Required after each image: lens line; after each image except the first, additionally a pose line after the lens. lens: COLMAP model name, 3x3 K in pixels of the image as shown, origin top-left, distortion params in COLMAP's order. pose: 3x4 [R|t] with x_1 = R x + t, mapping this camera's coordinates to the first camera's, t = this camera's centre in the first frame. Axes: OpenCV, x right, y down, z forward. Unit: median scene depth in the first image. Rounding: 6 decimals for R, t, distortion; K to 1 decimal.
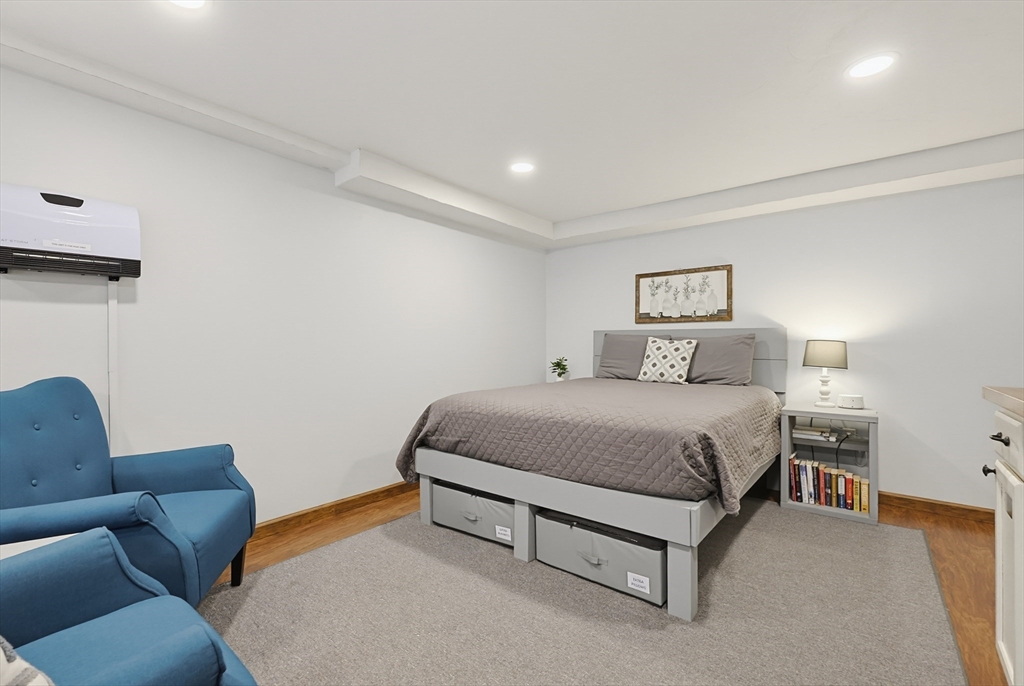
lens RADIAL K [[444.5, 0, 509.4], [0, 444.5, 345.2], [0, 0, 1]] dist [-0.001447, -0.000603]
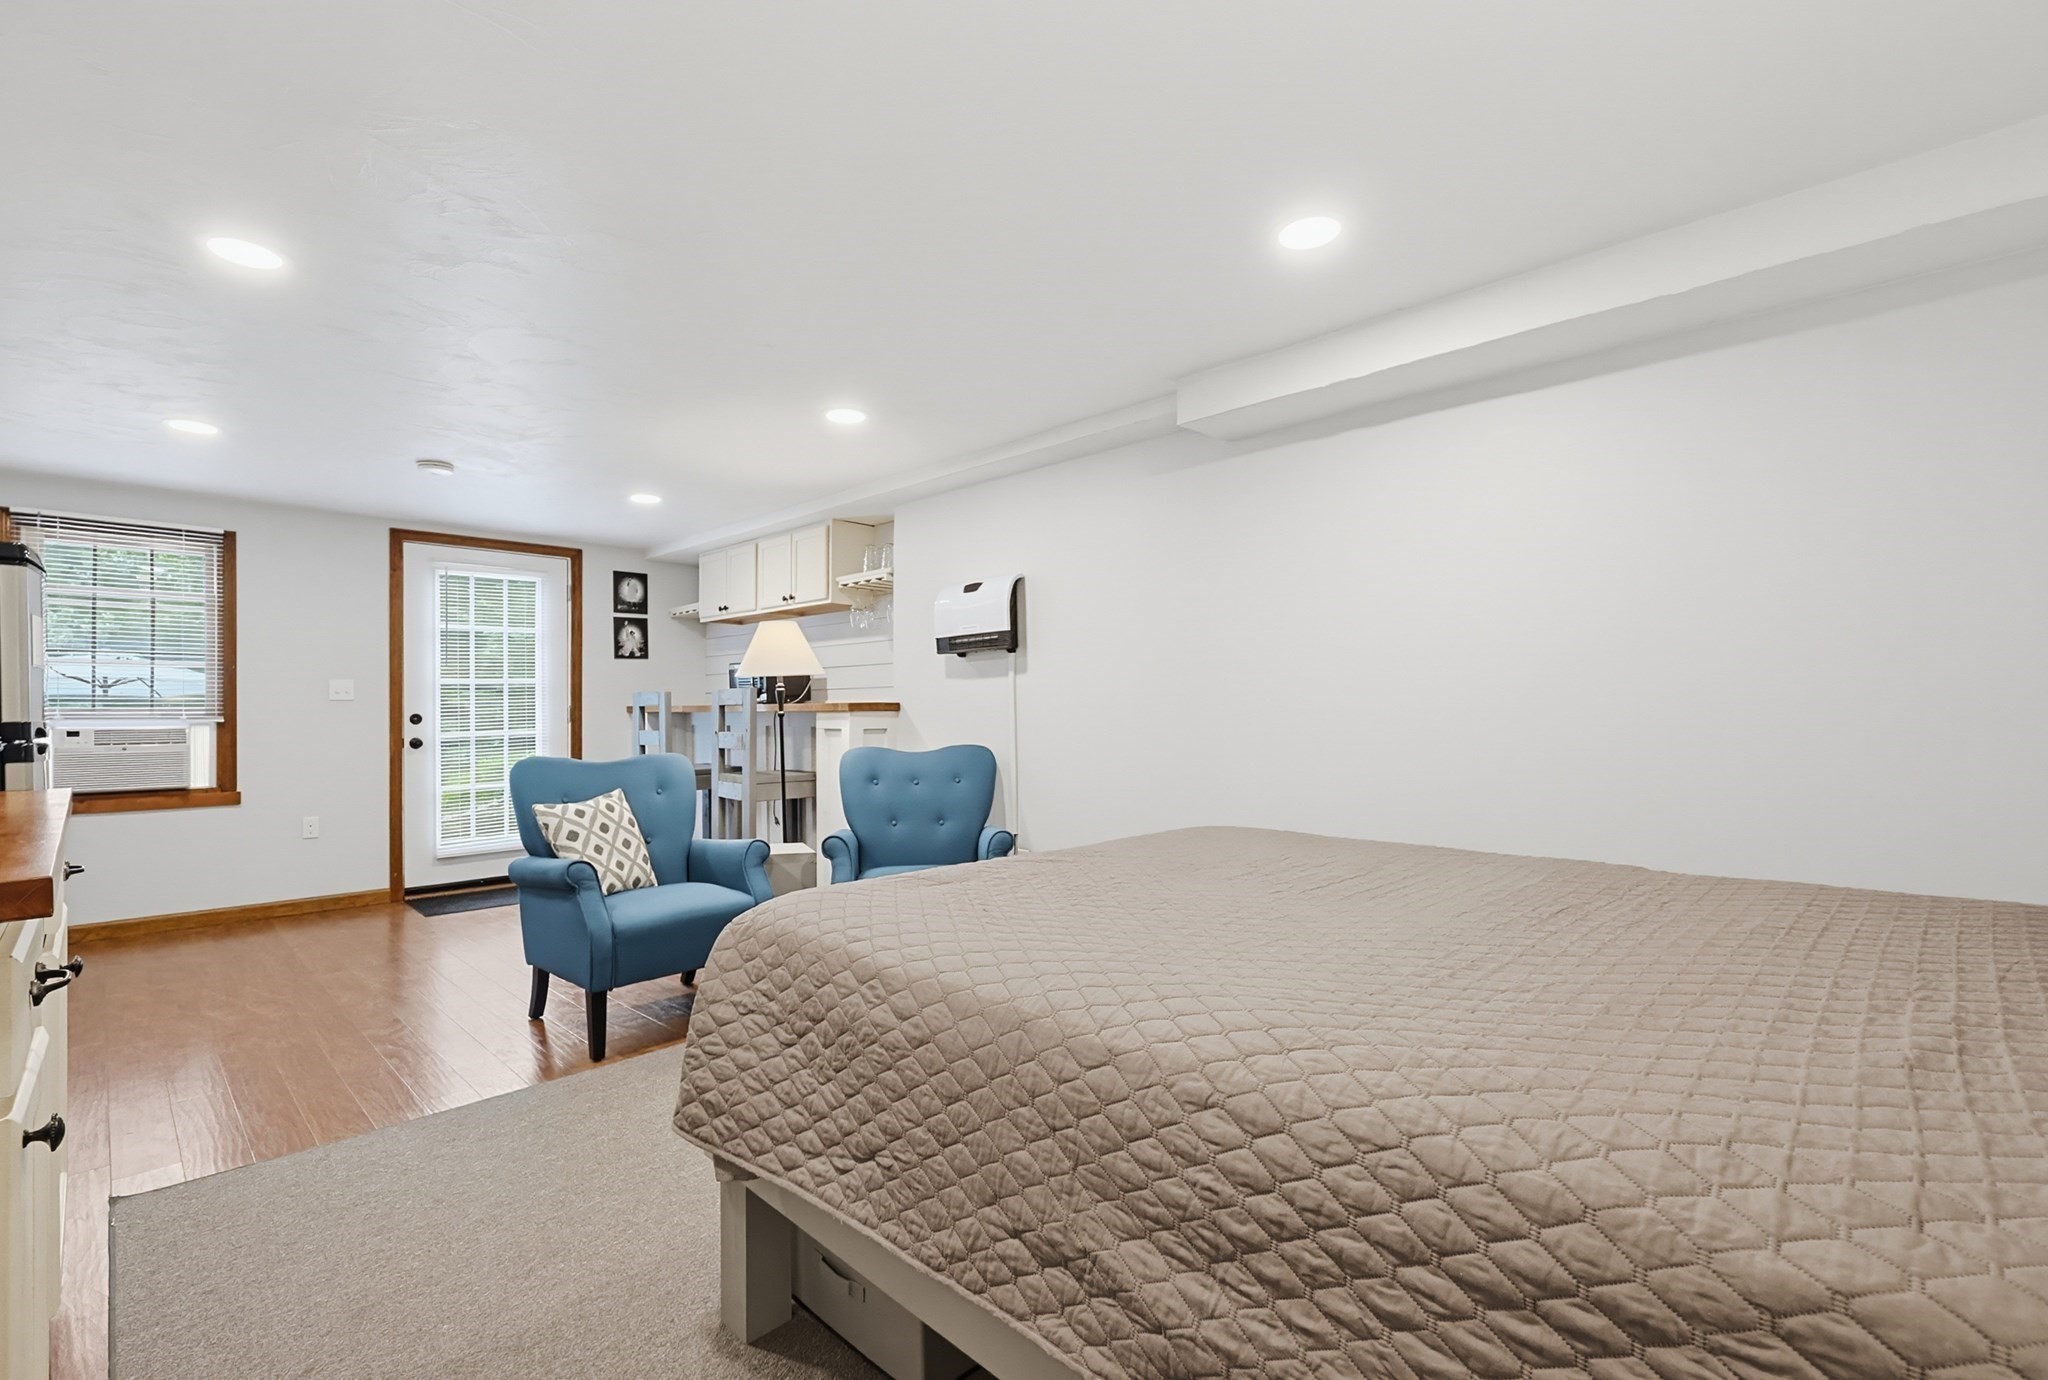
lens RADIAL K [[889.0, 0, 1013.6], [0, 889.0, 705.8], [0, 0, 1]] dist [-0.001447, -0.000603]
pose [[-0.092442, -0.005078, -0.995705, 0.752354], [0.001654, 0.999985, -0.005253, -0.010024], [0.995717, -0.002132, -0.092432, 0.804842]]
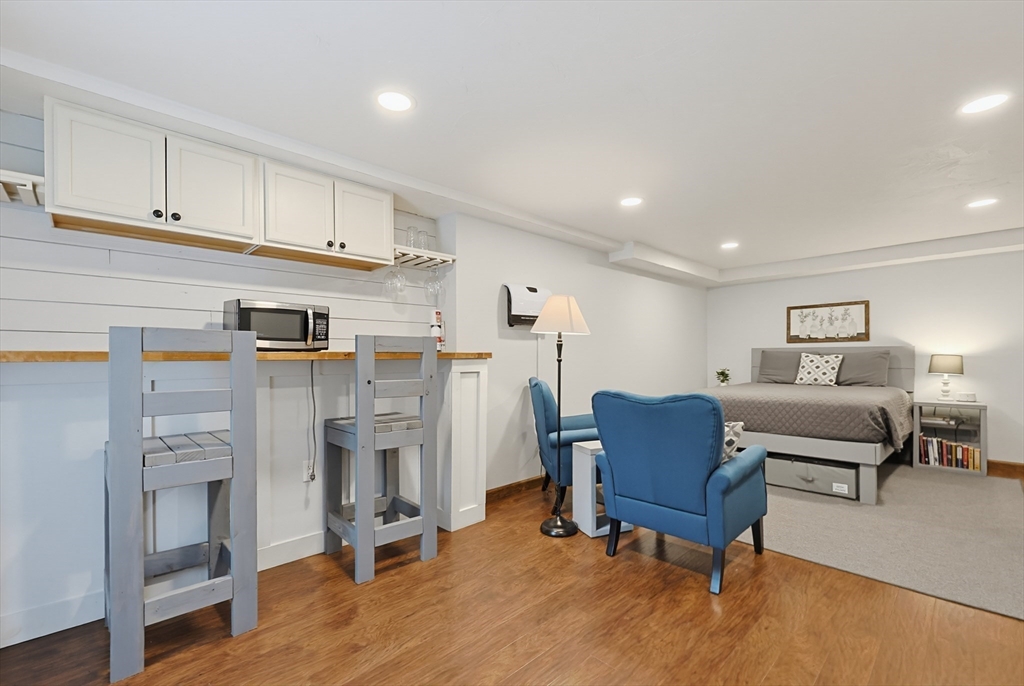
lens RADIAL K [[444.5, 0, 511.6], [0, 444.5, 361.7], [0, 0, 1]] dist [-0.001447, -0.000603]
pose [[0.991422, -0.005895, -0.130566, -0.514868], [0.006791, 0.999956, 0.006414, -0.007759], [0.130523, -0.007246, 0.991419, -0.631326]]
